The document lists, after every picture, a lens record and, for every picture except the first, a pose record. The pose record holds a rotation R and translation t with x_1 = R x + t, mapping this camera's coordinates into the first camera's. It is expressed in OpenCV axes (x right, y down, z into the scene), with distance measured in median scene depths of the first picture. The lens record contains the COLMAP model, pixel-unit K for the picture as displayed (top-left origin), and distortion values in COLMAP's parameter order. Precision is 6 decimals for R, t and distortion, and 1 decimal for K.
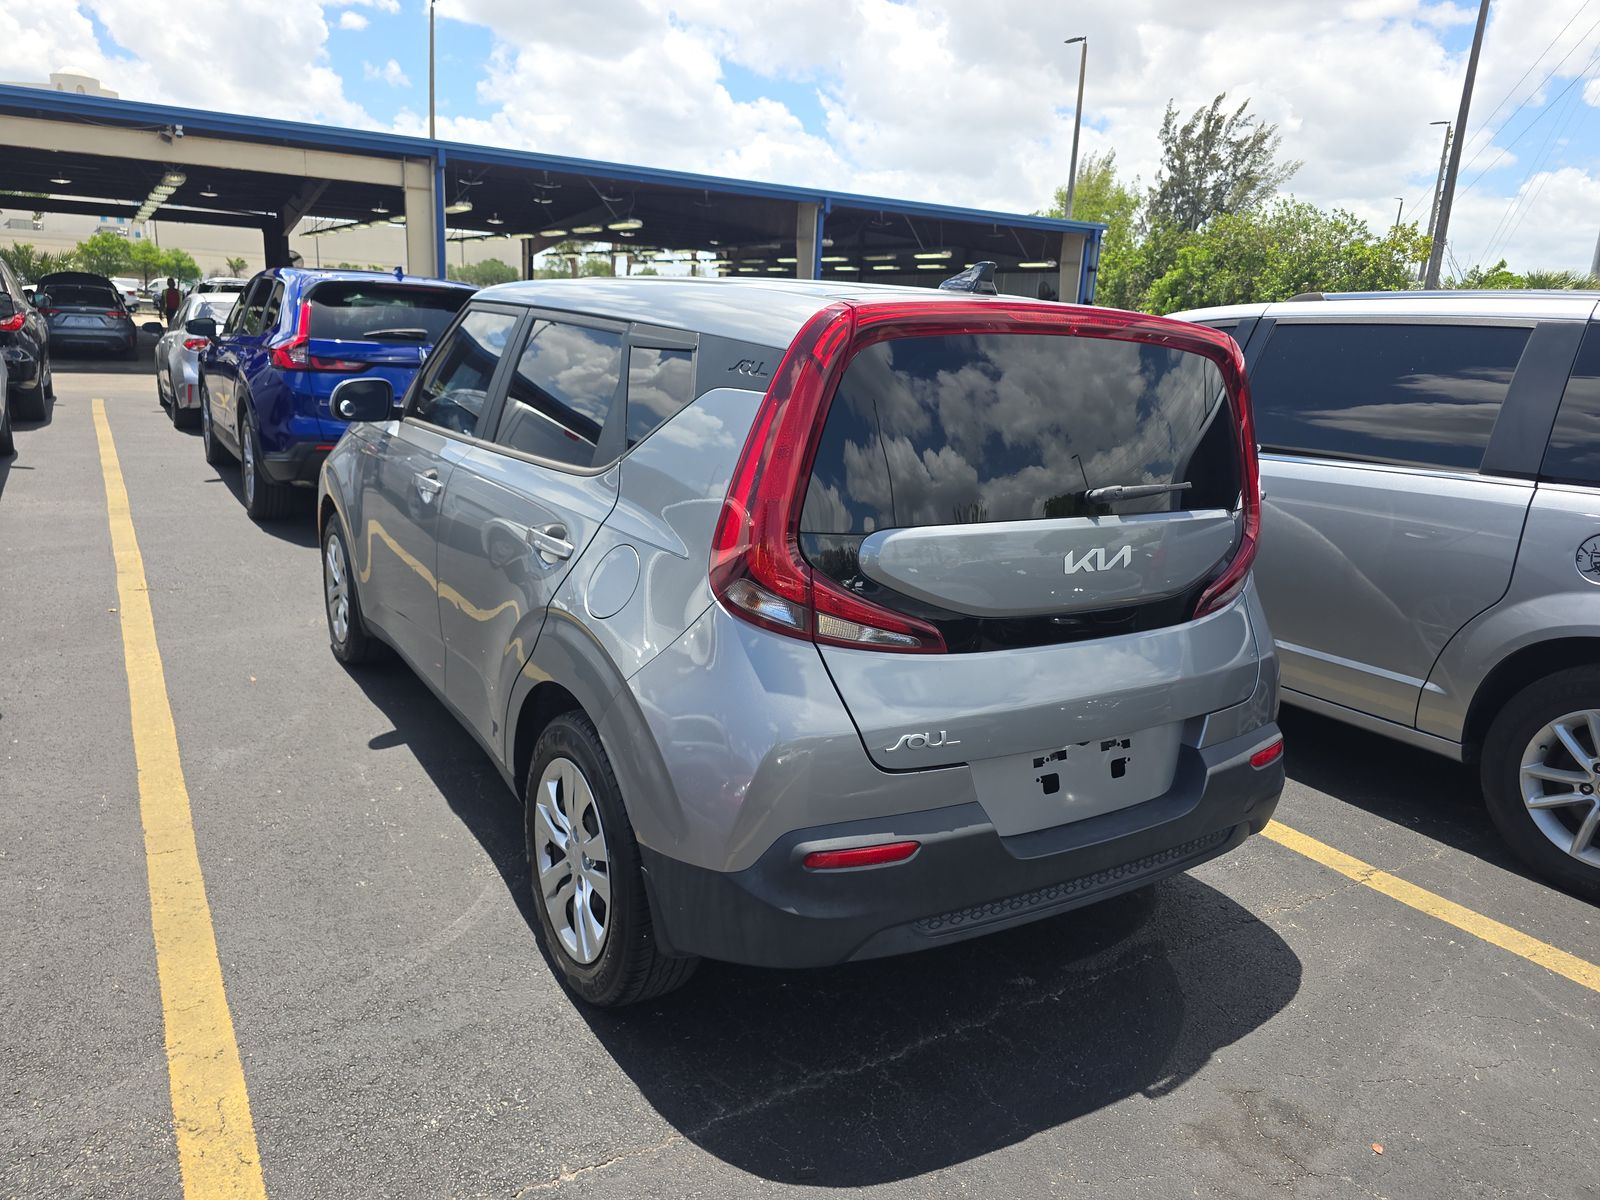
lens RADIAL K [[1092.2, 0, 797.5], [0, 1092.2, 596.1], [0, 0, 1]] dist [0.032956, -0.016323]
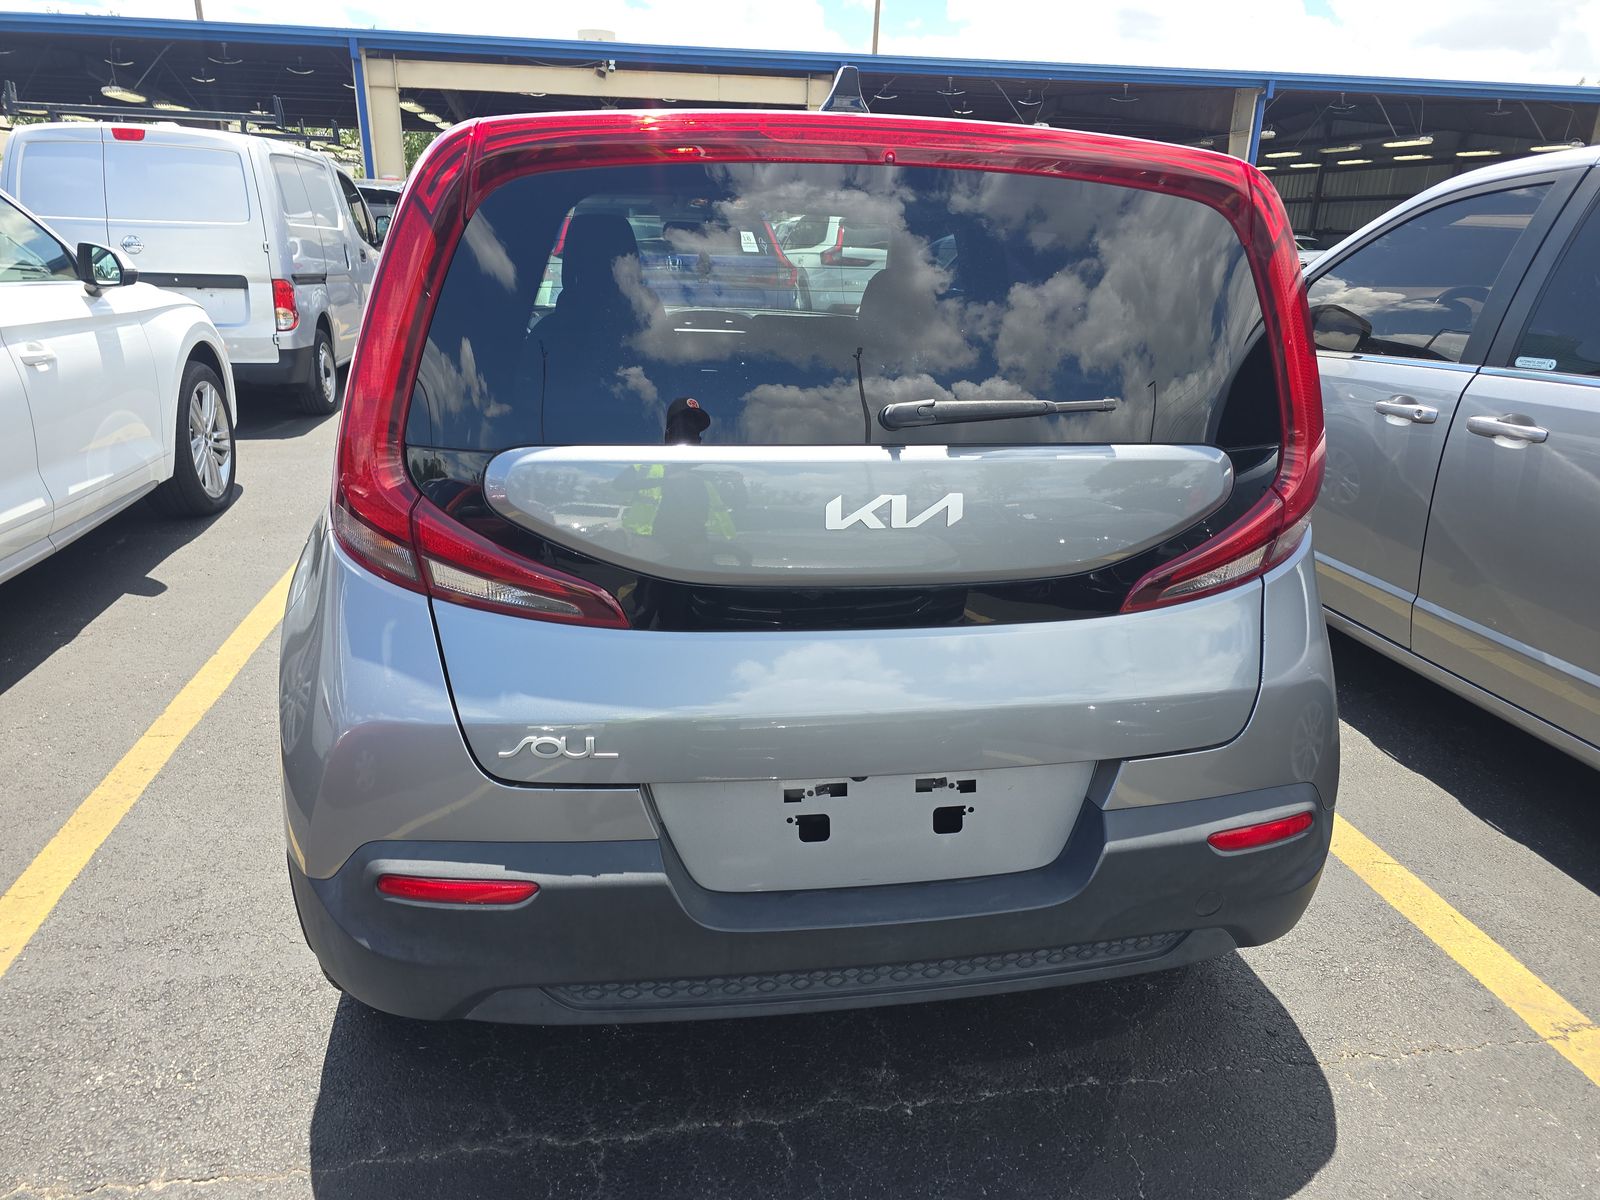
lens RADIAL K [[1092.2, 0, 800.4], [0, 1092.2, 595.9], [0, 0, 1]] dist [0.032956, -0.016323]
pose [[0.925714, 0.094203, -0.366305, 0.460366], [-0.069230, 0.994327, 0.080755, -0.031441], [0.371834, -0.049397, 0.926984, 0.355009]]
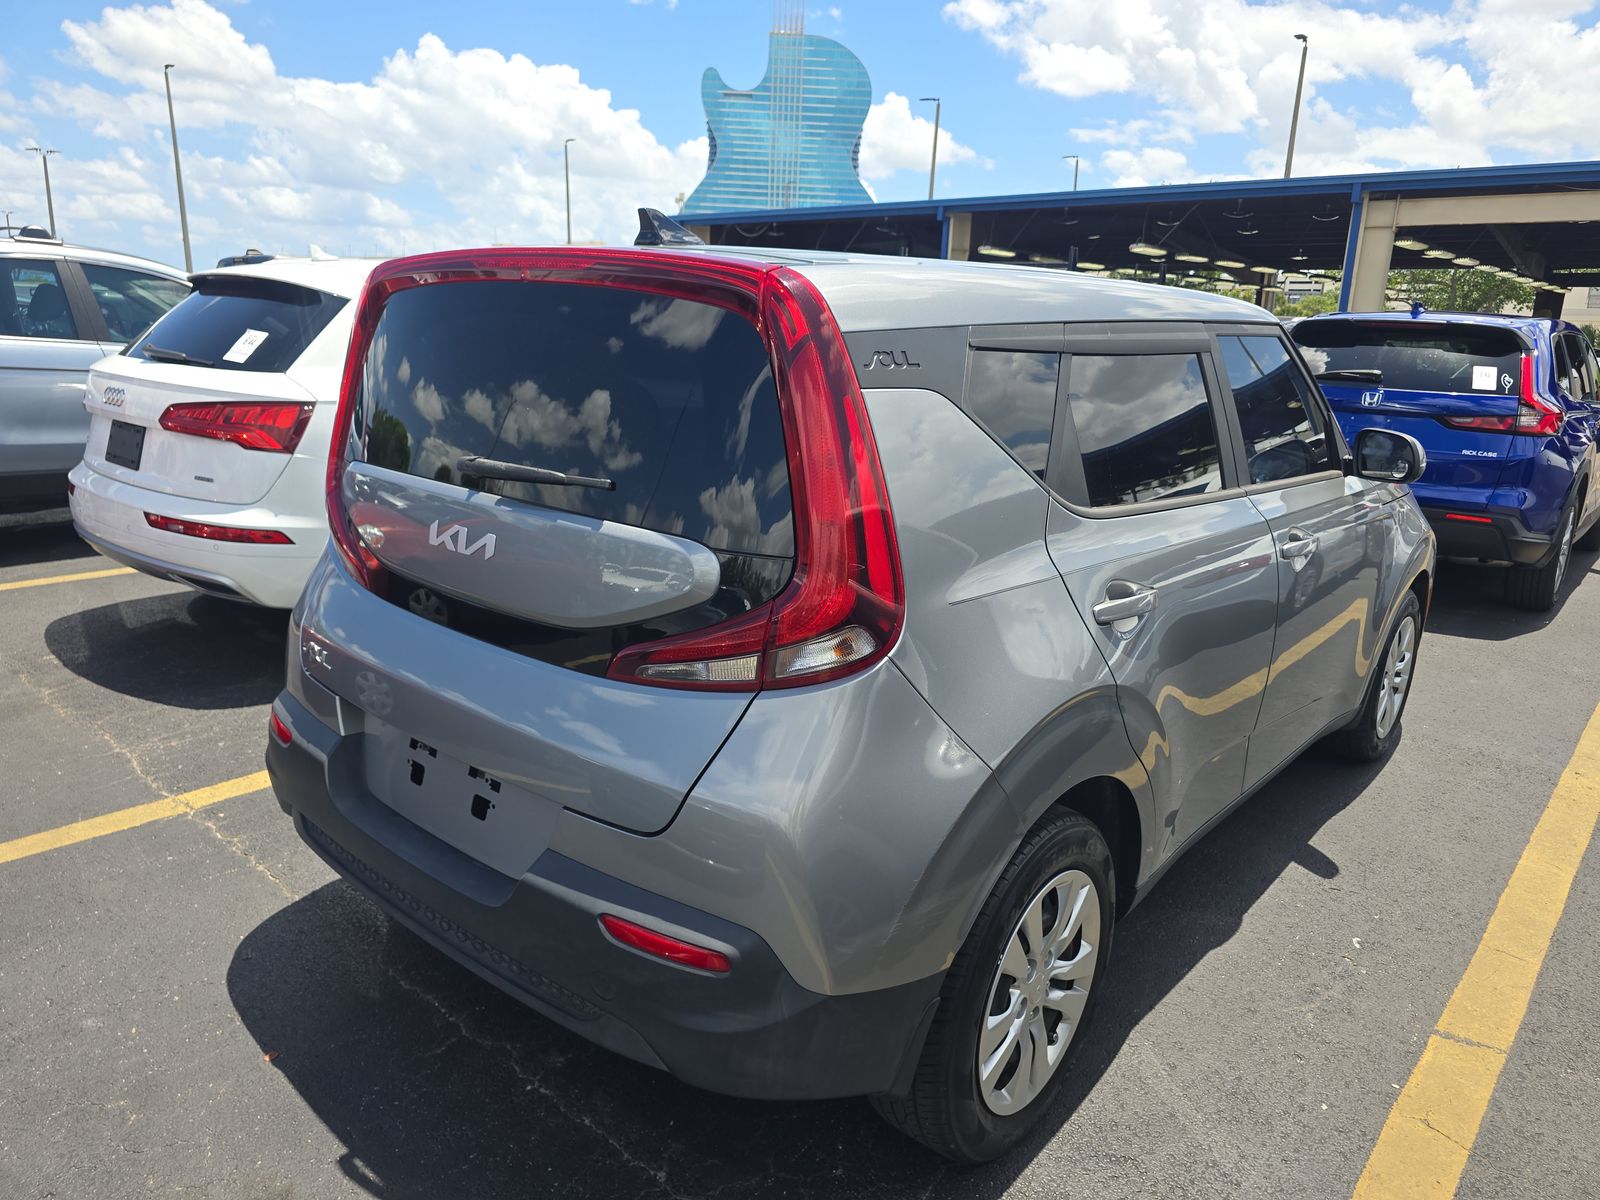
lens RADIAL K [[1092.2, 0, 801.8], [0, 1092.2, 603.6], [0, 0, 1]] dist [0.032956, -0.016323]
pose [[0.300163, 0.200033, -0.932678, 1.135321], [-0.260131, 0.957871, 0.121718, -0.155262], [0.917733, 0.206084, 0.339552, 0.945786]]
